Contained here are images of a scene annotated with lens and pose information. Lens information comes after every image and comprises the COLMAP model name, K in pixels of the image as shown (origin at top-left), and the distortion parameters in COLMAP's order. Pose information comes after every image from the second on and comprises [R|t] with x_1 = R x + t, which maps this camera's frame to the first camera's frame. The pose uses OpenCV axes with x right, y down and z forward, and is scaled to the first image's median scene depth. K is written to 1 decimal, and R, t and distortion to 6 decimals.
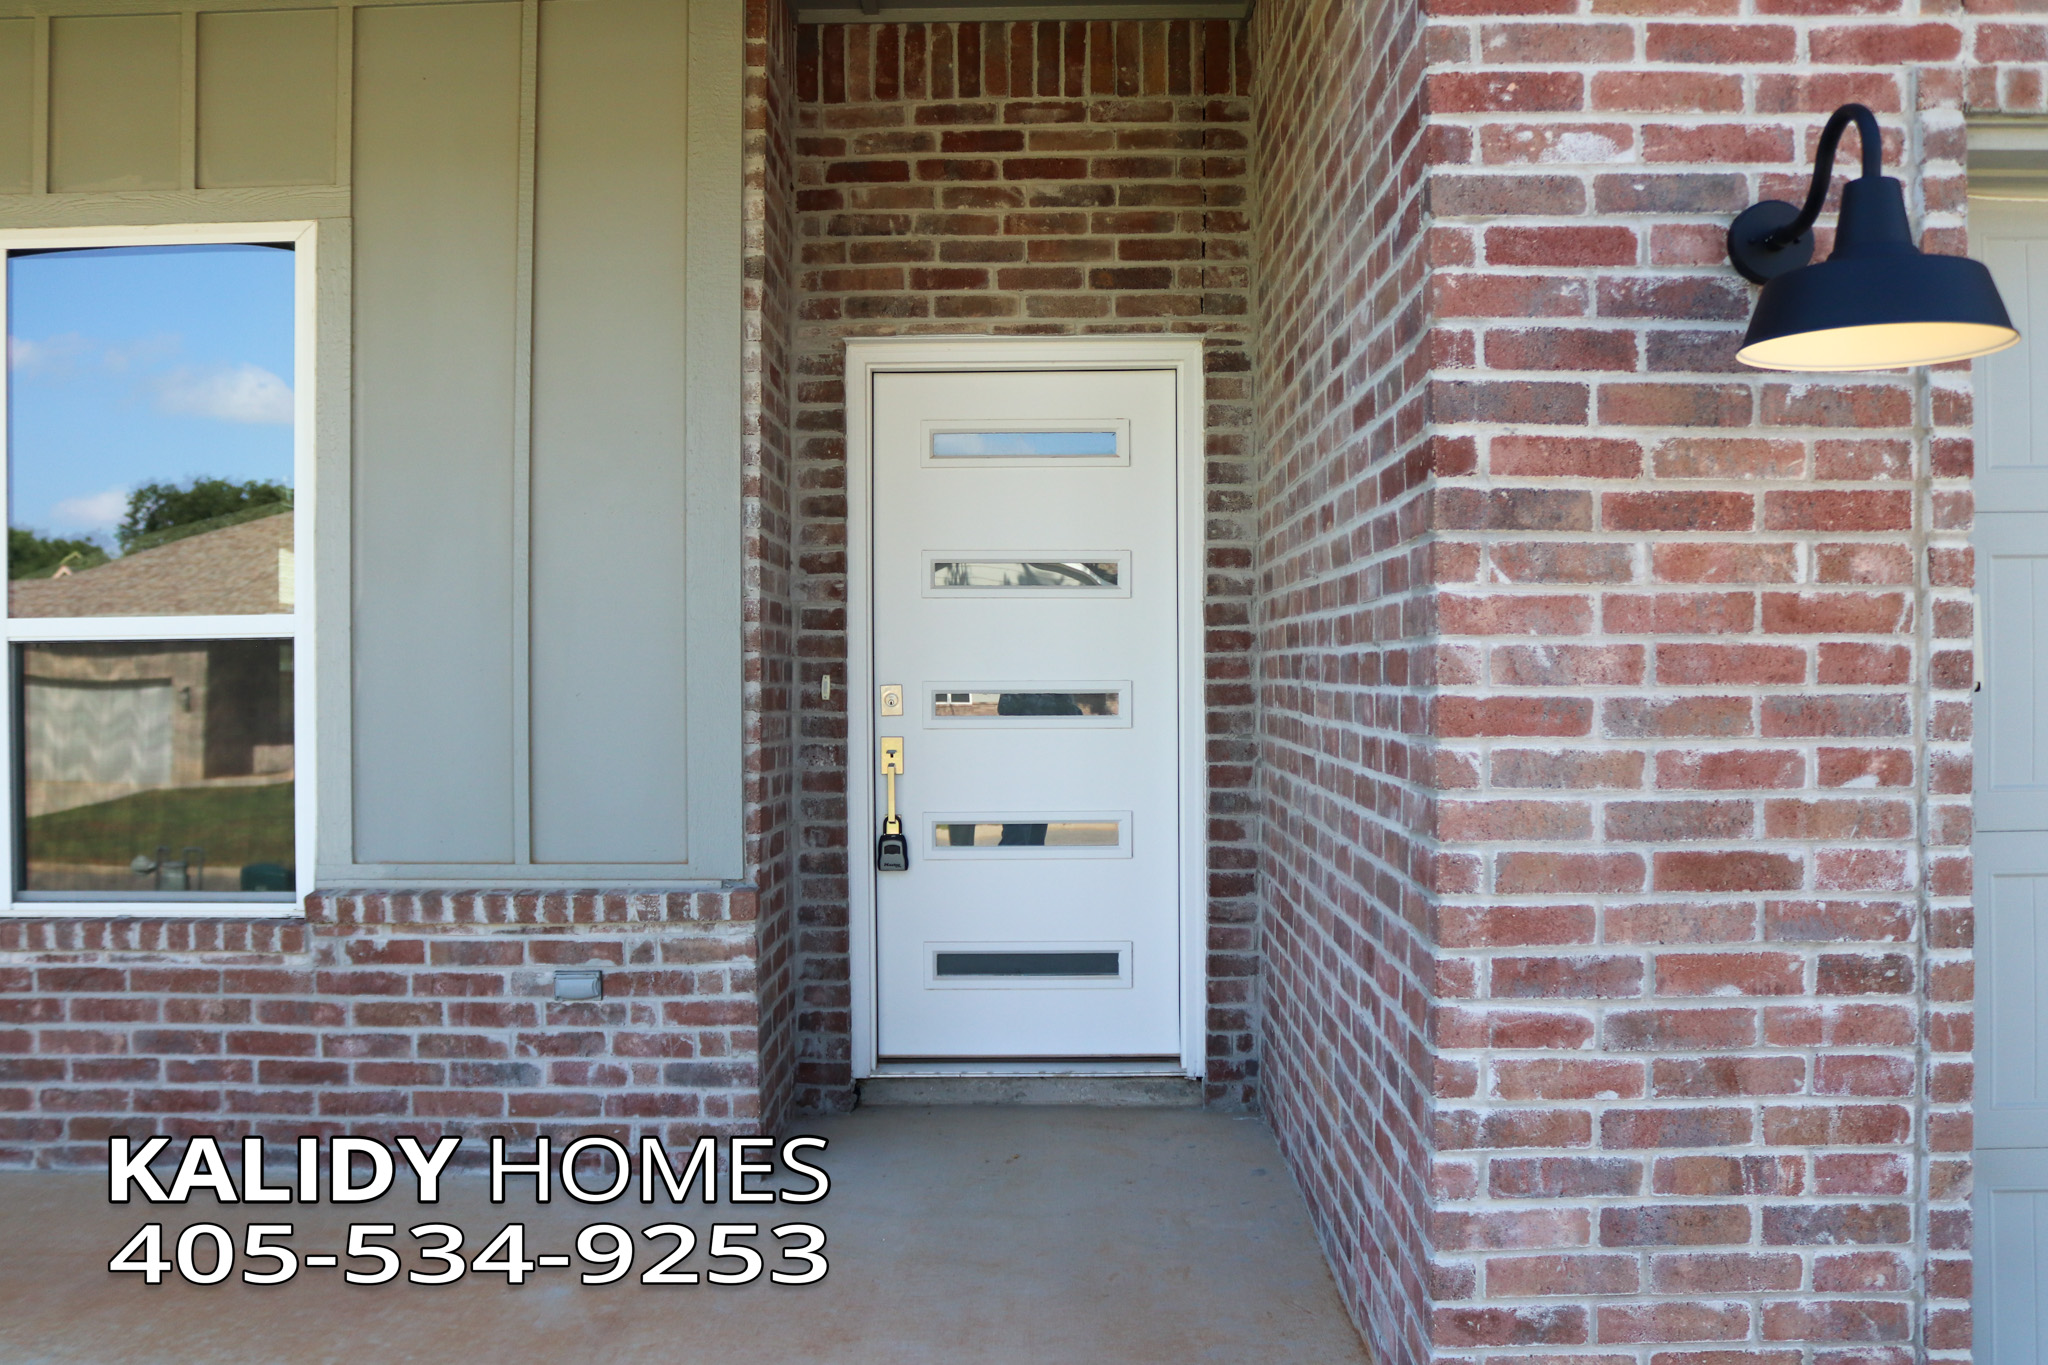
lens RADIAL K [[1880.2, 0, 1024.0], [0, 1880.2, 682.5], [0, 0, 1]] dist [-0.179757, 0.175267]
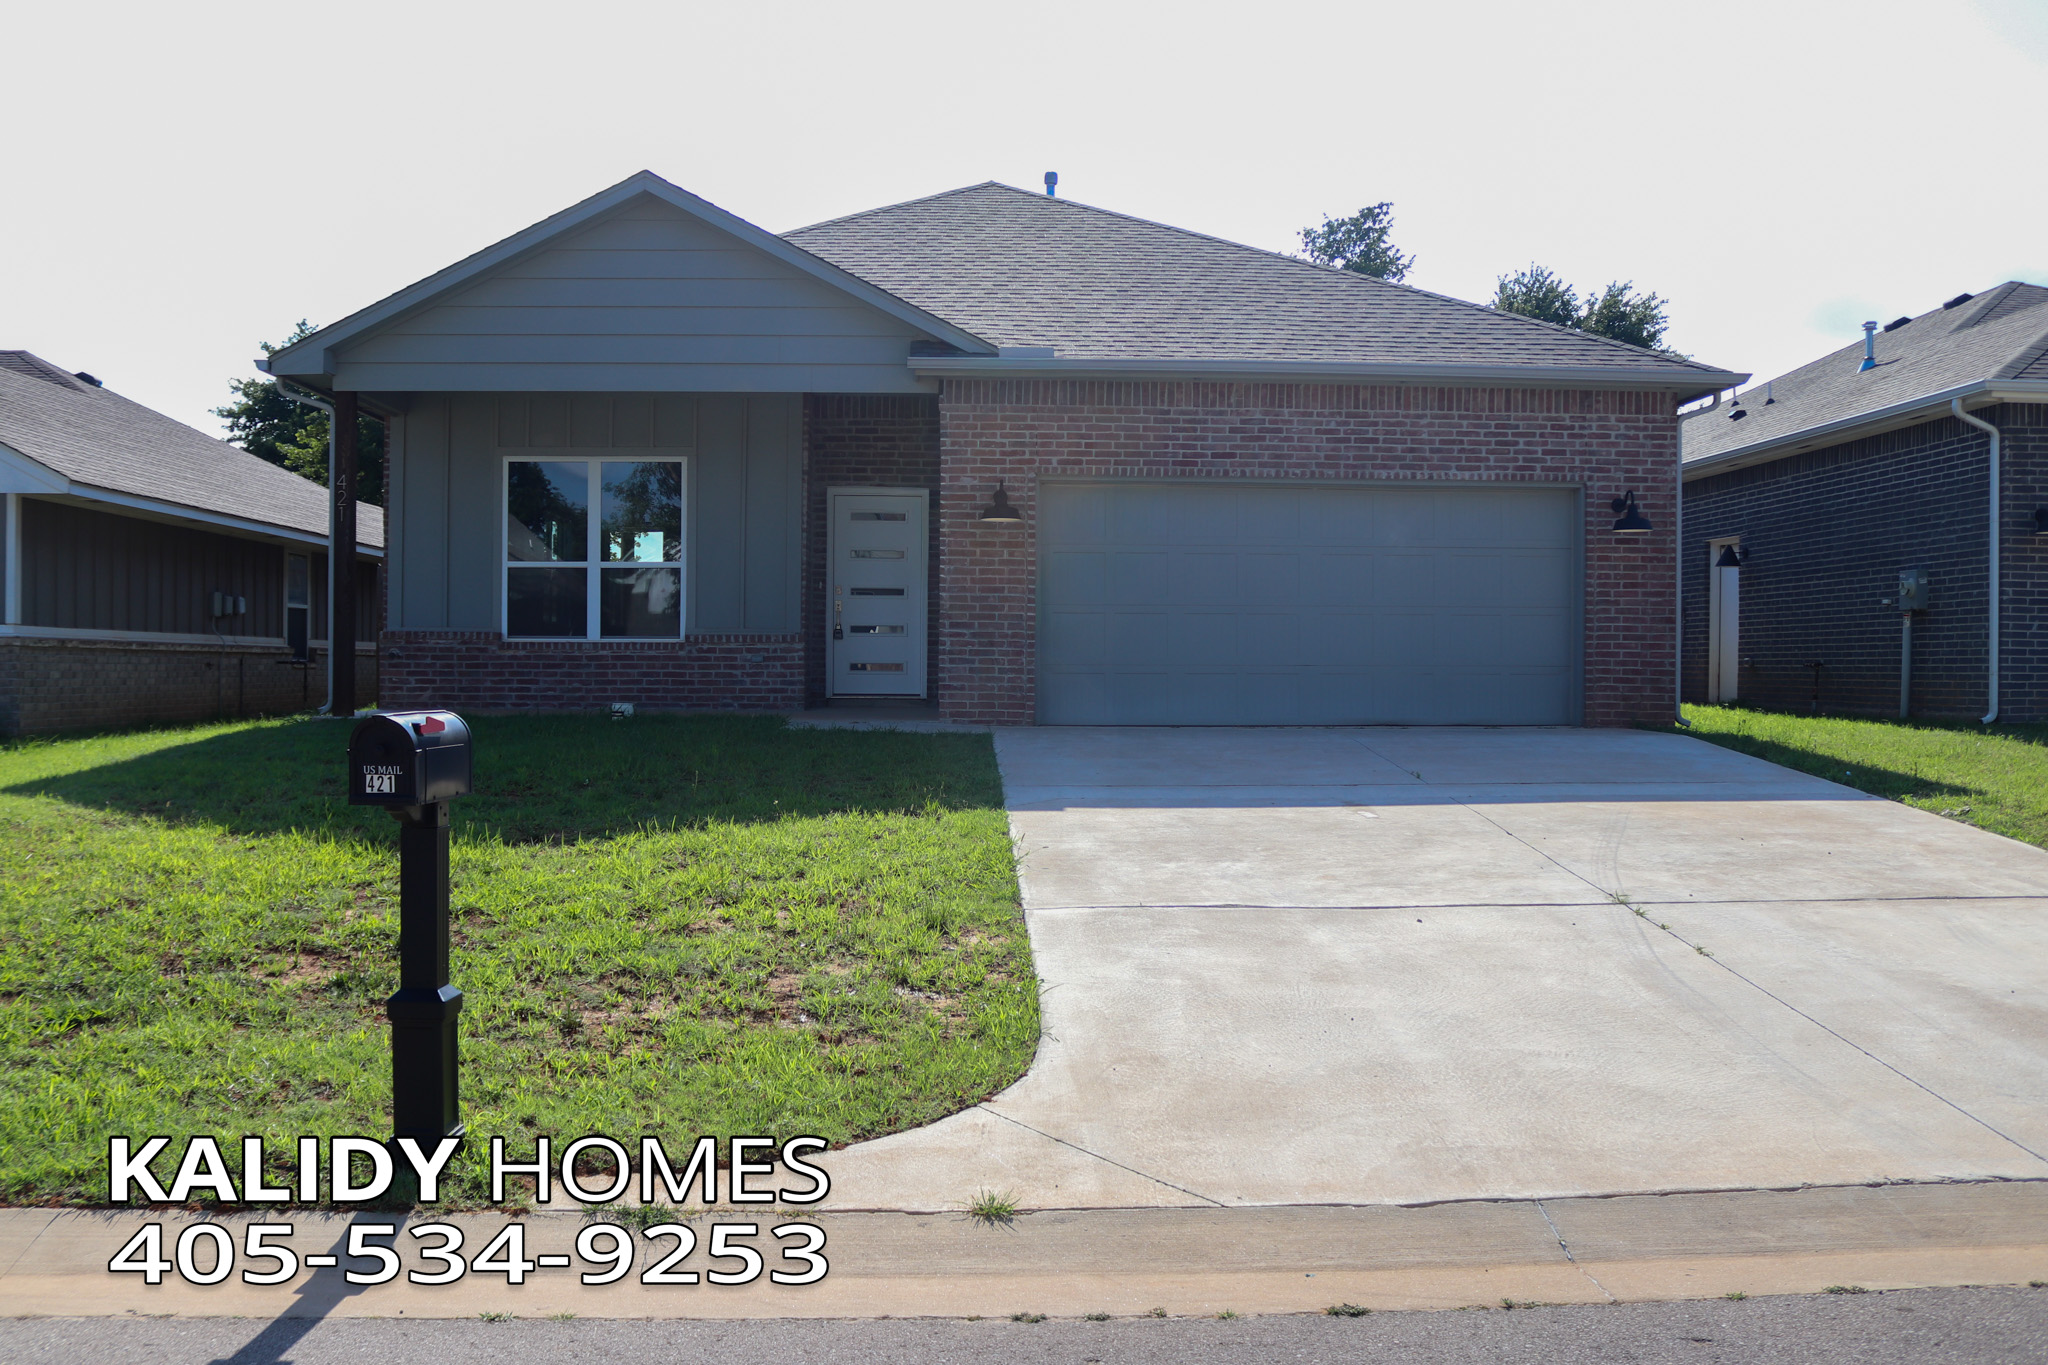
lens RADIAL K [[1880.2, 0, 1024.0], [0, 1880.2, 682.5], [0, 0, 1]] dist [-0.179757, 0.175267]
pose [[0.998675, 0.012524, 0.049906, 0.118320], [-0.012982, 0.999876, 0.008865, 0.170101], [-0.049789, -0.009501, 0.998715, -2.909746]]
